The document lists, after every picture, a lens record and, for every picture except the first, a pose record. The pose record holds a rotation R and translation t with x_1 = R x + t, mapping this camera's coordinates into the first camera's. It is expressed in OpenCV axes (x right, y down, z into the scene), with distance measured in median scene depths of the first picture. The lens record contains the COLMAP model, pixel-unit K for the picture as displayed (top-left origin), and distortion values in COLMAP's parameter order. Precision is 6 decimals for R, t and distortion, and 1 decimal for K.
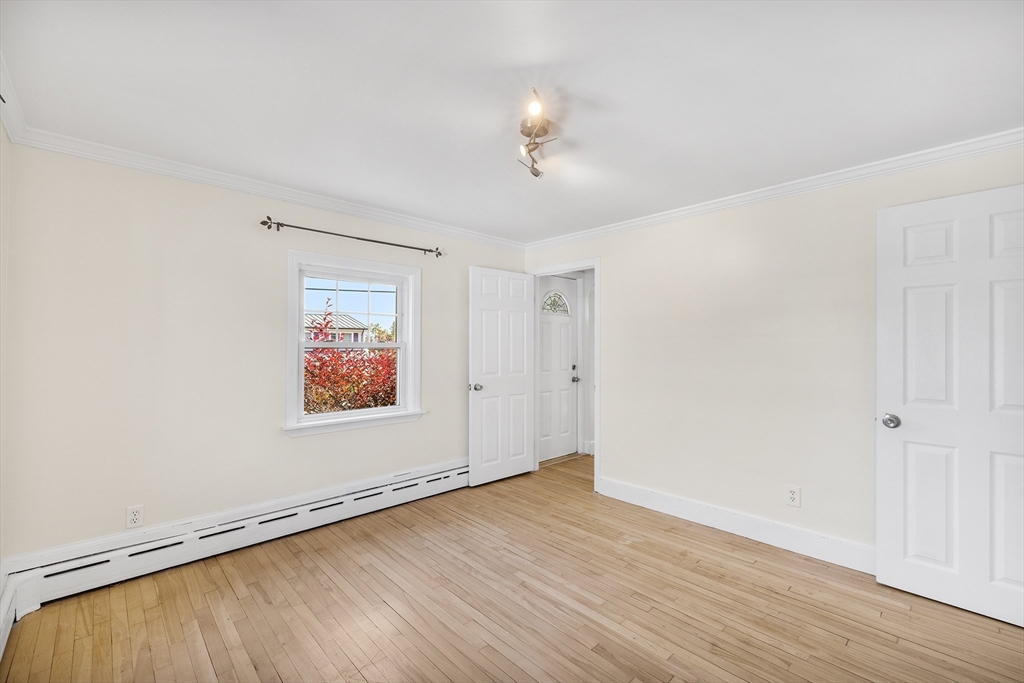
lens RADIAL K [[439.0, 0, 509.8], [0, 439.0, 343.1], [0, 0, 1]] dist [-0.001139, -0.000348]
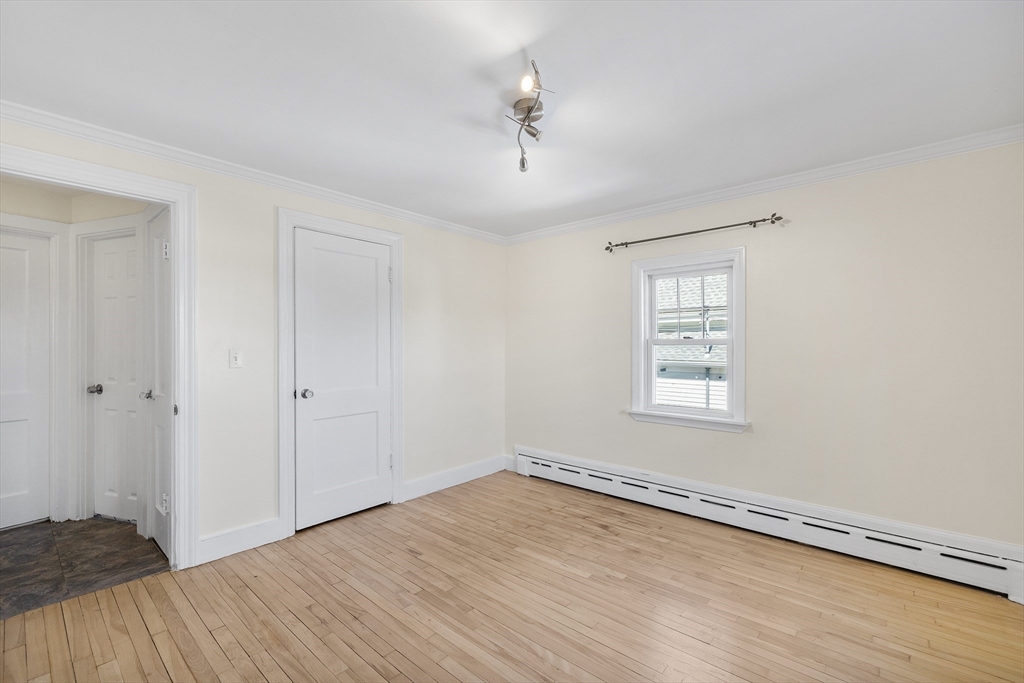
lens RADIAL K [[439.0, 0, 514.4], [0, 439.0, 343.6], [0, 0, 1]] dist [-0.001139, -0.000348]
pose [[-0.995212, -0.004982, -0.097610, 0.165689], [-0.004569, 0.999980, -0.004453, 0.024027], [0.097630, -0.003986, -0.995215, 1.810613]]
